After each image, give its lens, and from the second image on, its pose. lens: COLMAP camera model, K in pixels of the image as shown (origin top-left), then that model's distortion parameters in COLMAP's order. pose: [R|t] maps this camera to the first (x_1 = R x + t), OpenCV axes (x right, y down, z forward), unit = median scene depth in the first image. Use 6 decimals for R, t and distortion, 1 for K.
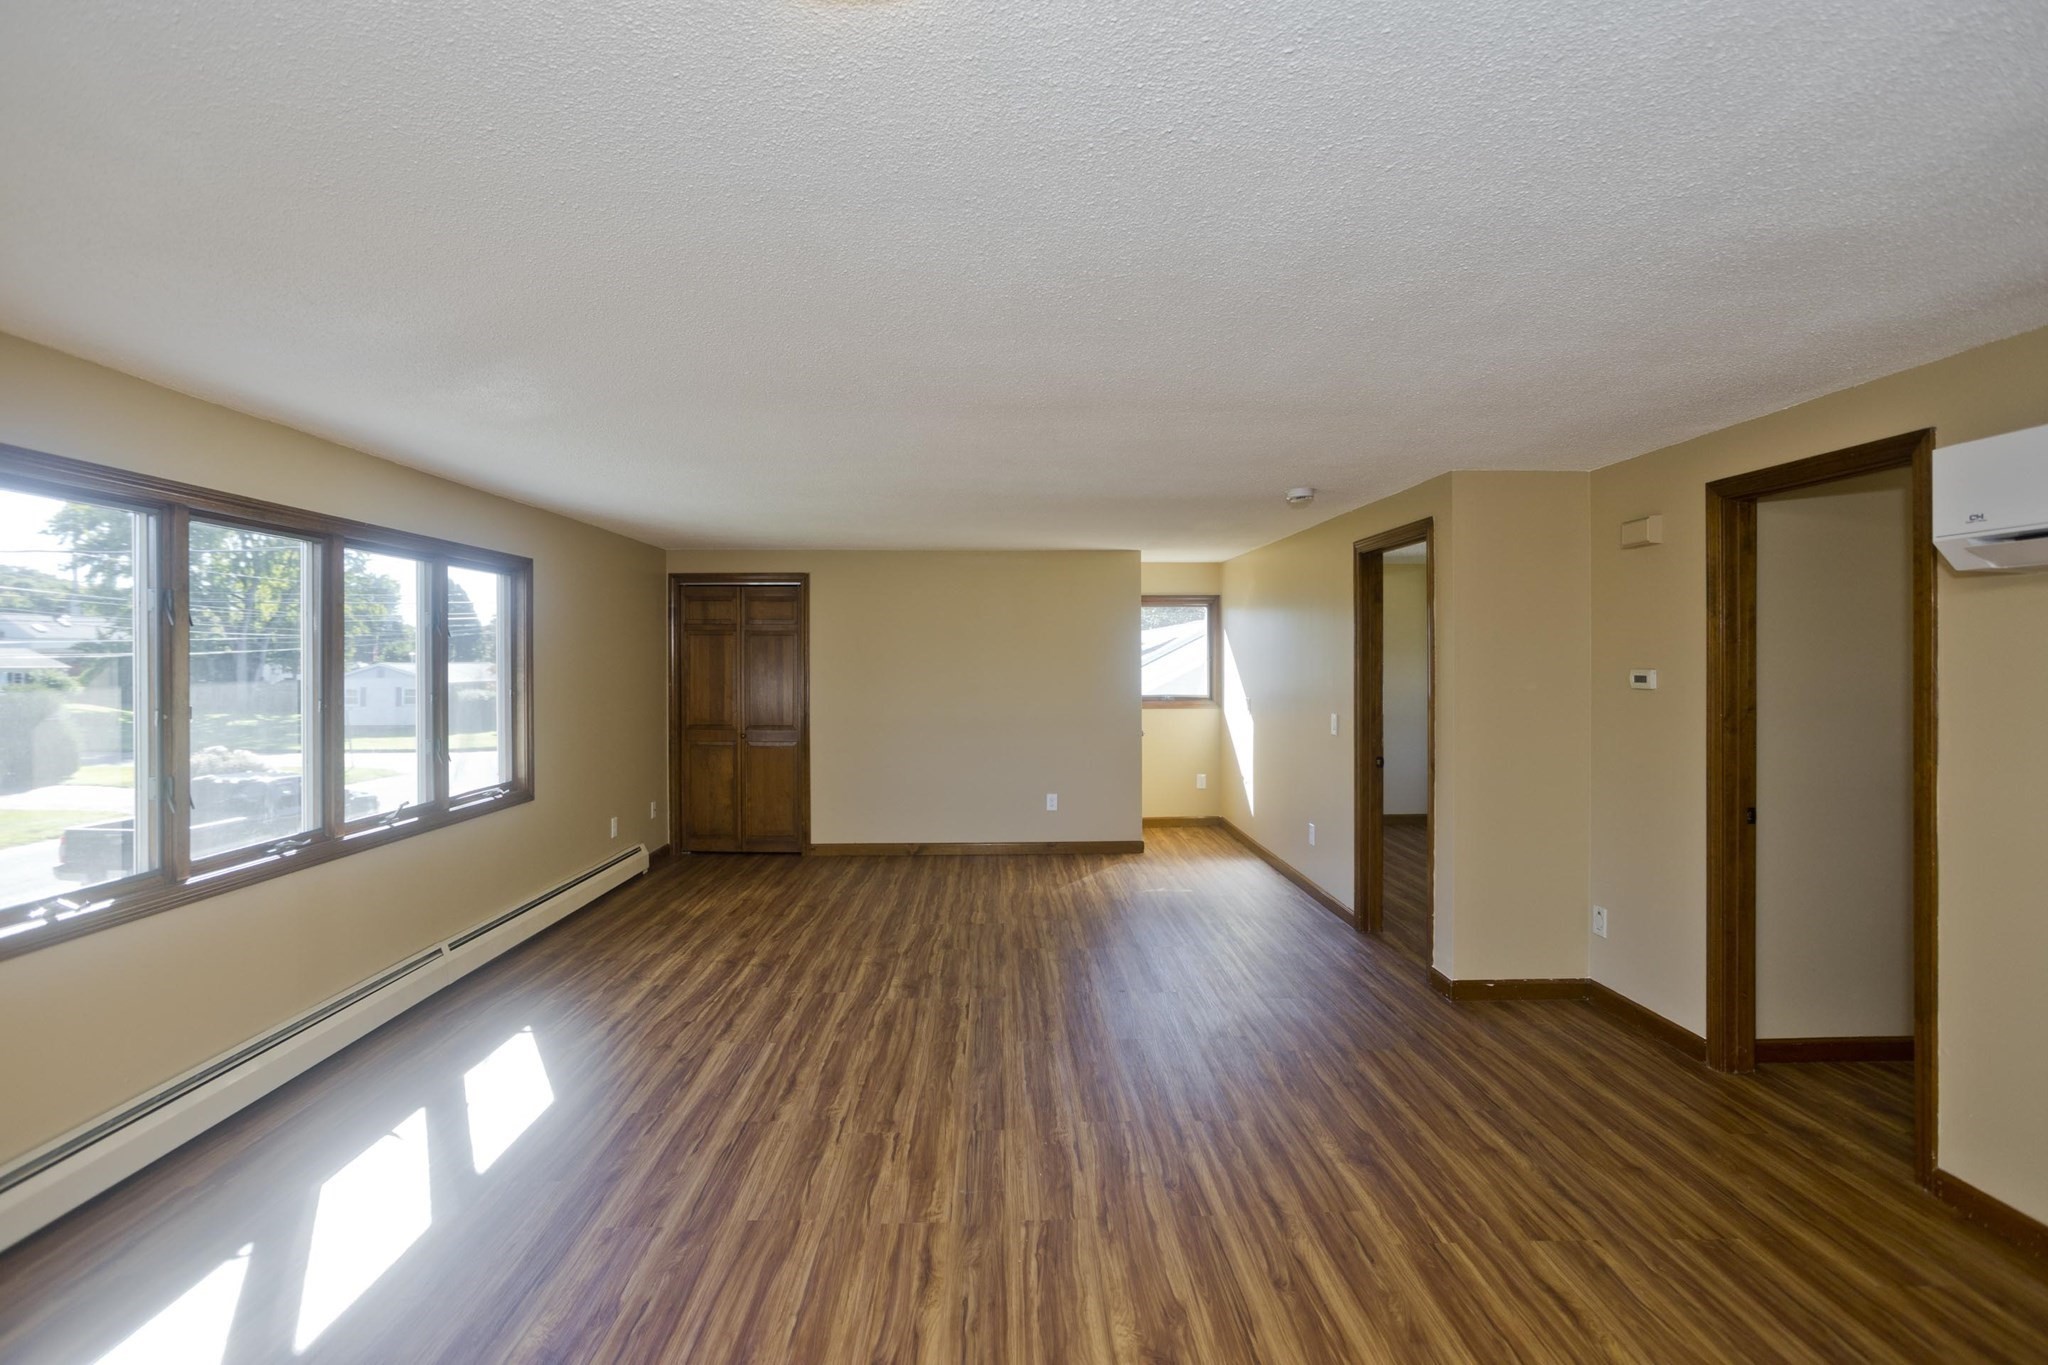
lens RADIAL K [[992.5, 0, 1024.5], [0, 992.5, 659.0], [0, 0, 1]] dist [-0.049801, 0.032372]
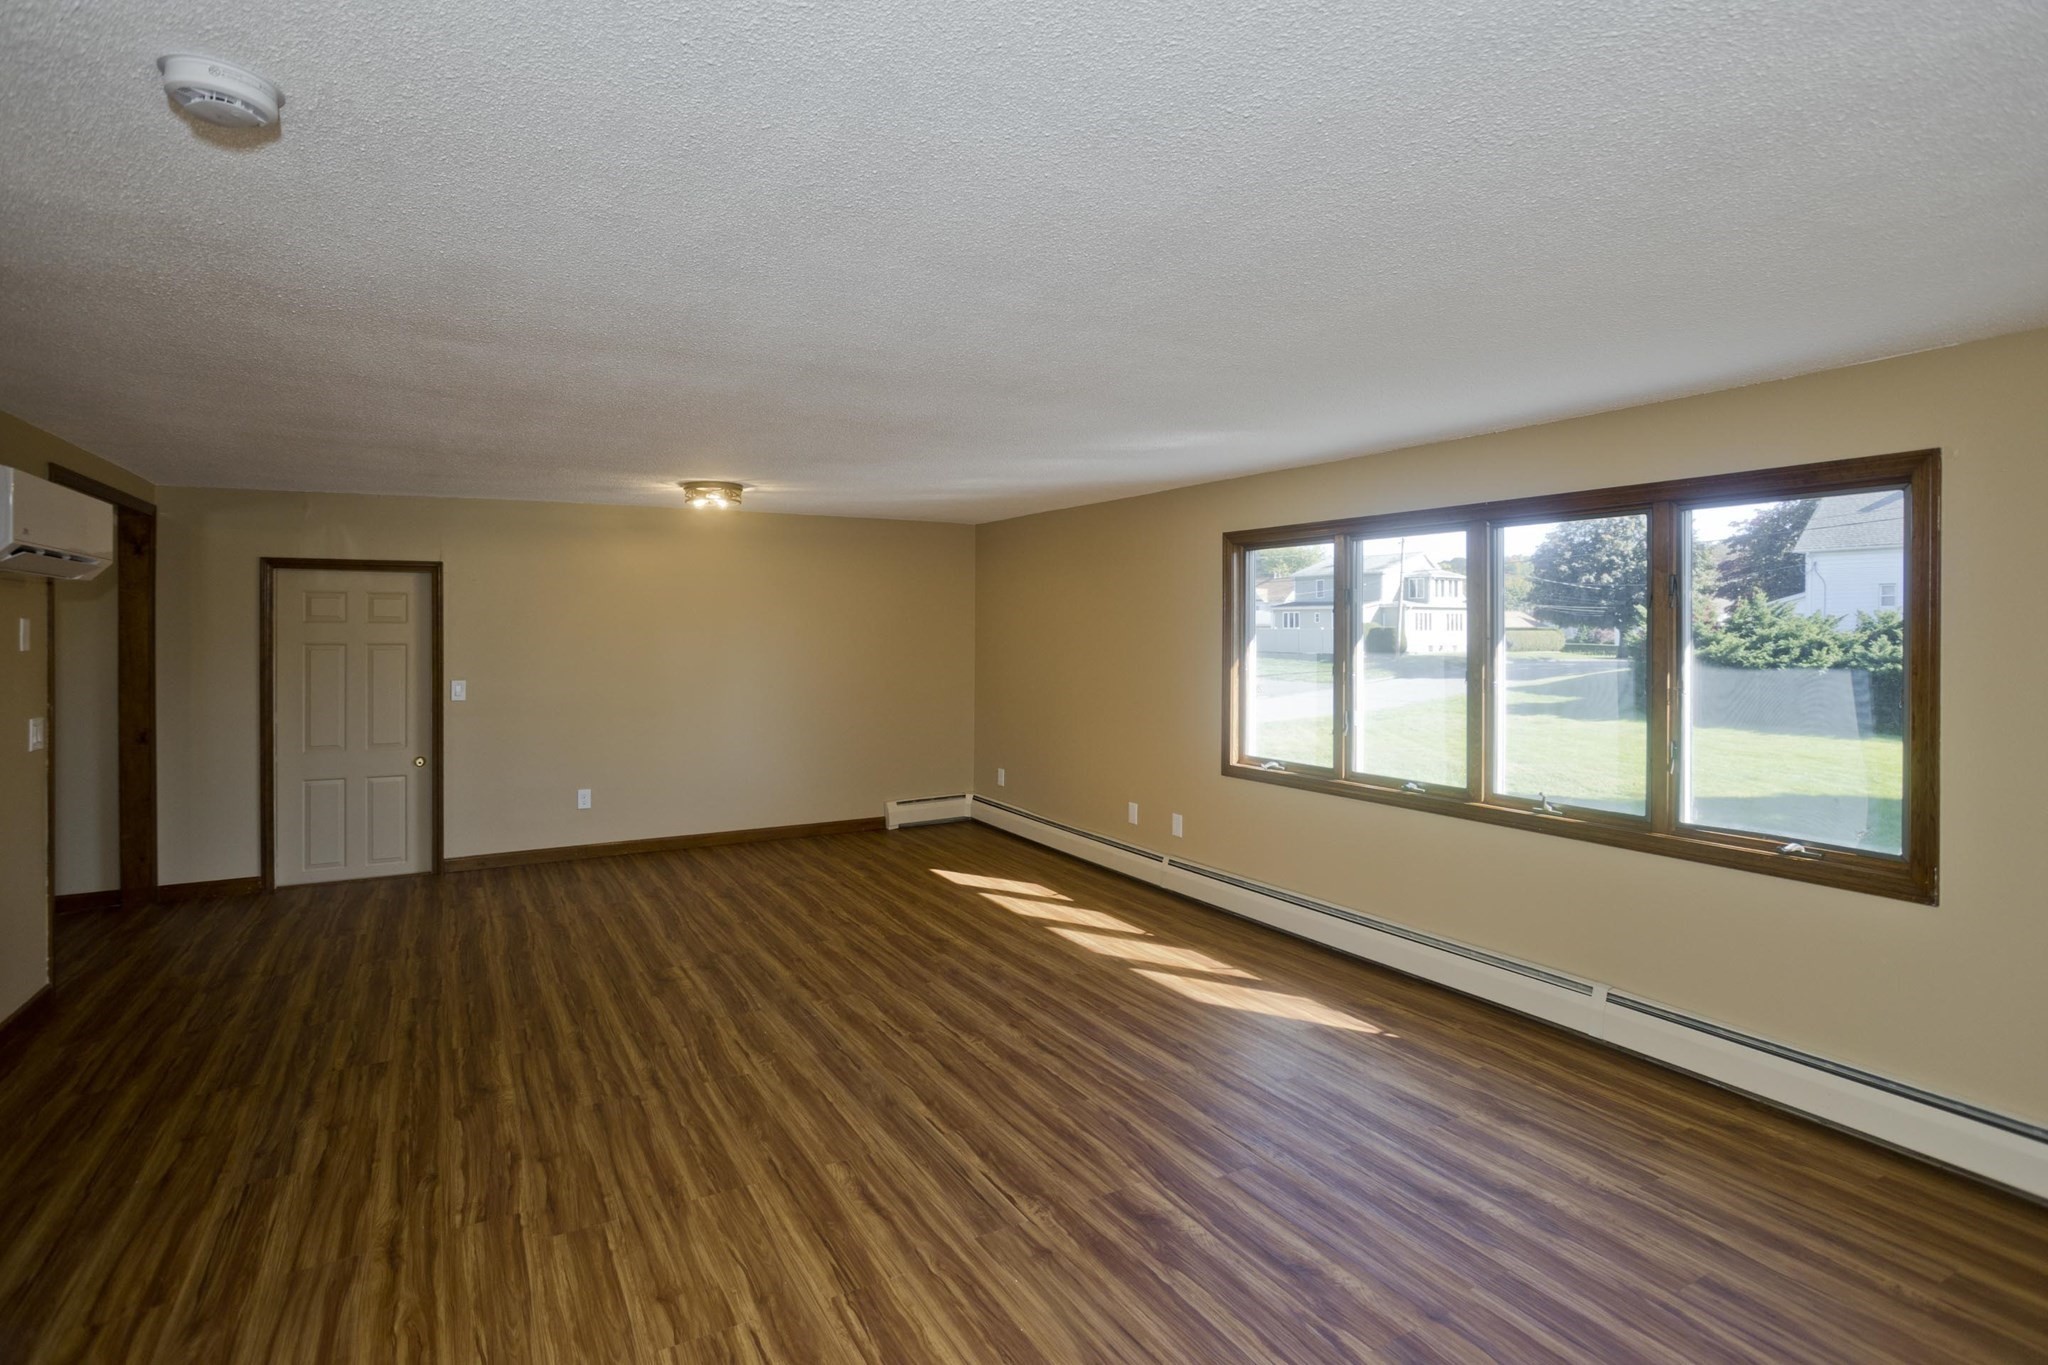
lens RADIAL K [[1015.8, 0, 989.1], [0, 1015.8, 607.1], [0, 0, 1]] dist [-0.047304, 0.032841]
pose [[-0.891475, -0.008224, -0.452995, 0.256739], [0.002411, 0.999735, -0.022895, -0.004525], [0.453064, -0.021502, -0.891219, 1.660571]]
